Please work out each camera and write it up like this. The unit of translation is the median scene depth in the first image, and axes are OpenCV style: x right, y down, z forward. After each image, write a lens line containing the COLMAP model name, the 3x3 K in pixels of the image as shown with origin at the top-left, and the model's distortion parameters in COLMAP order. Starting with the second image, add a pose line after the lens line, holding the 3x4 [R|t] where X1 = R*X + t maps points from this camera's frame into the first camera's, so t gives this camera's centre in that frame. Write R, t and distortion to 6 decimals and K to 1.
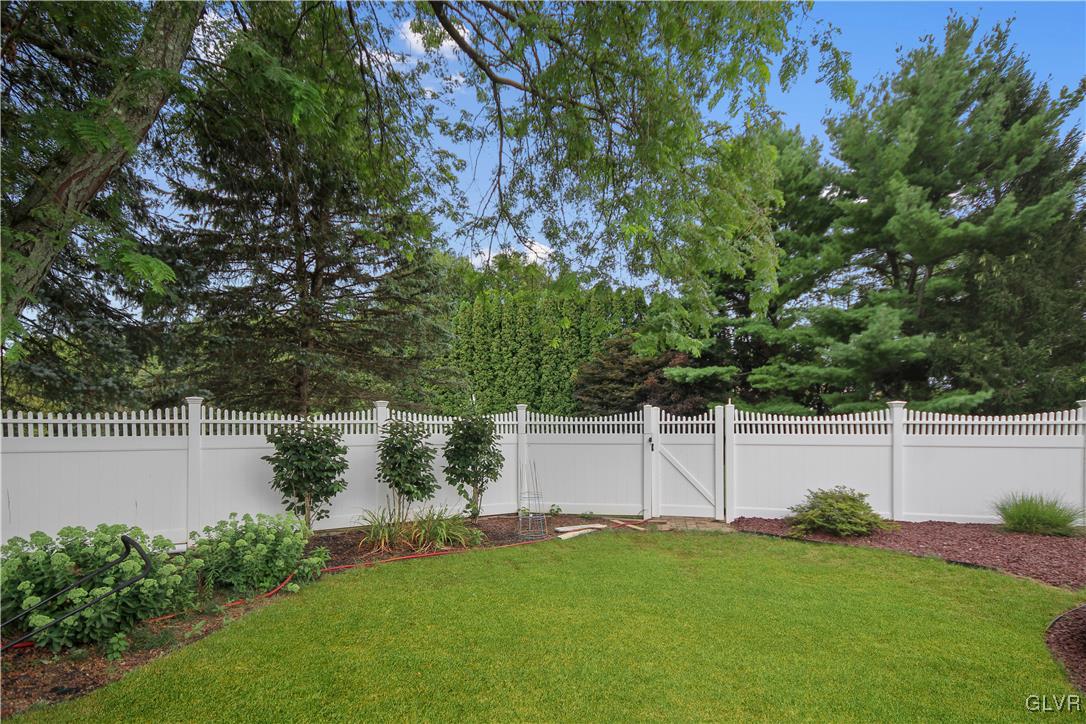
lens RADIAL K [[560.1, 0, 539.8], [0, 560.1, 432.1], [0, 0, 1]] dist [0.024240, 0.000308]
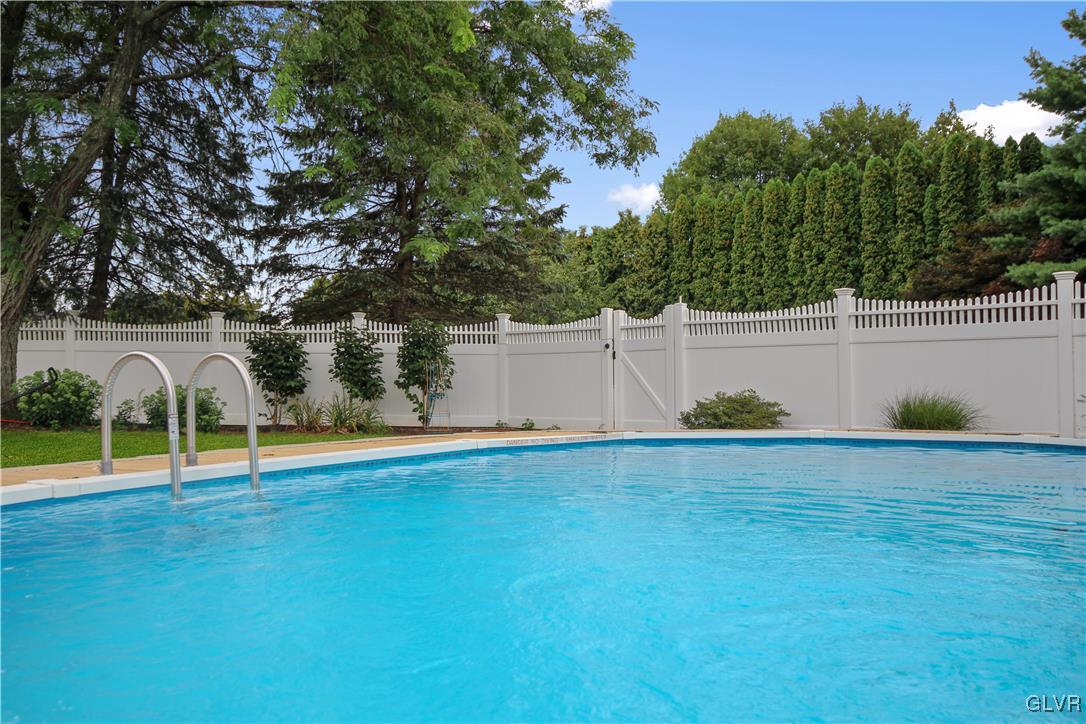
lens RADIAL K [[902.2, 0, 543.3], [0, 902.2, 390.0], [0, 0, 1]] dist [-0.001994, 0.003490]
pose [[0.861746, 0.000429, -0.507339, 0.363451], [-0.005764, 0.999943, -0.008946, 0.042120], [0.507307, 0.010634, 0.861700, -0.132286]]
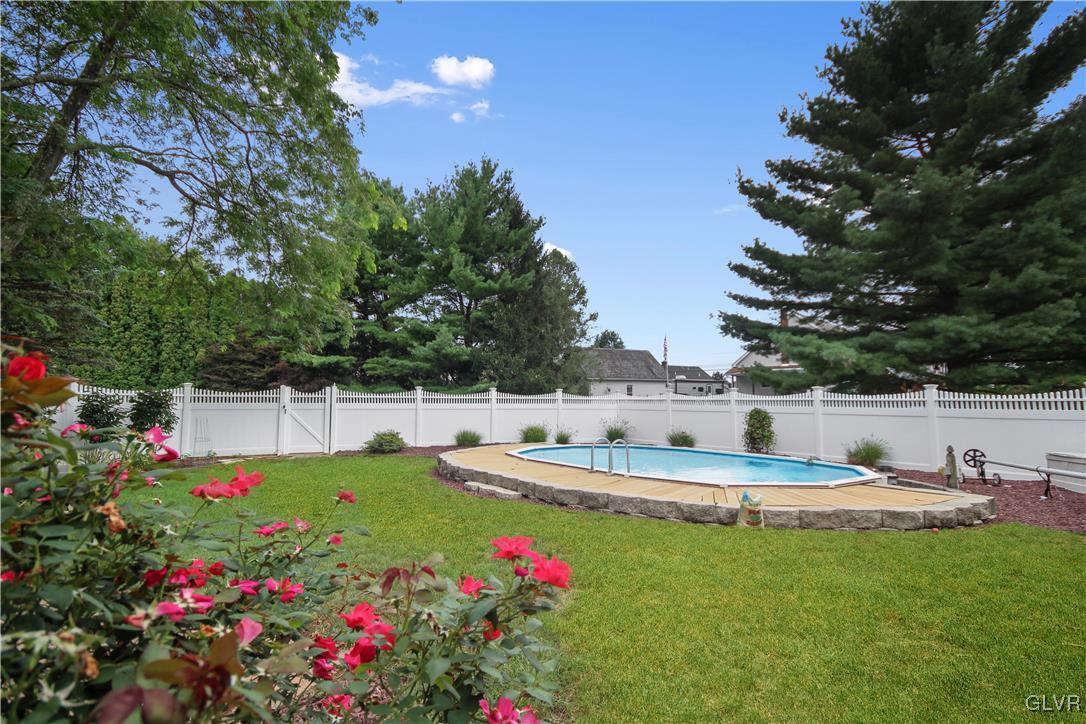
lens RADIAL K [[536.5, 0, 537.2], [0, 536.5, 361.8], [0, 0, 1]] dist [0.035959, 0.000623]
pose [[0.800505, 0.049388, 0.597287, -0.069041], [0.006268, 0.995854, -0.090745, 0.013460], [-0.599293, 0.076385, 0.796877, -0.306274]]
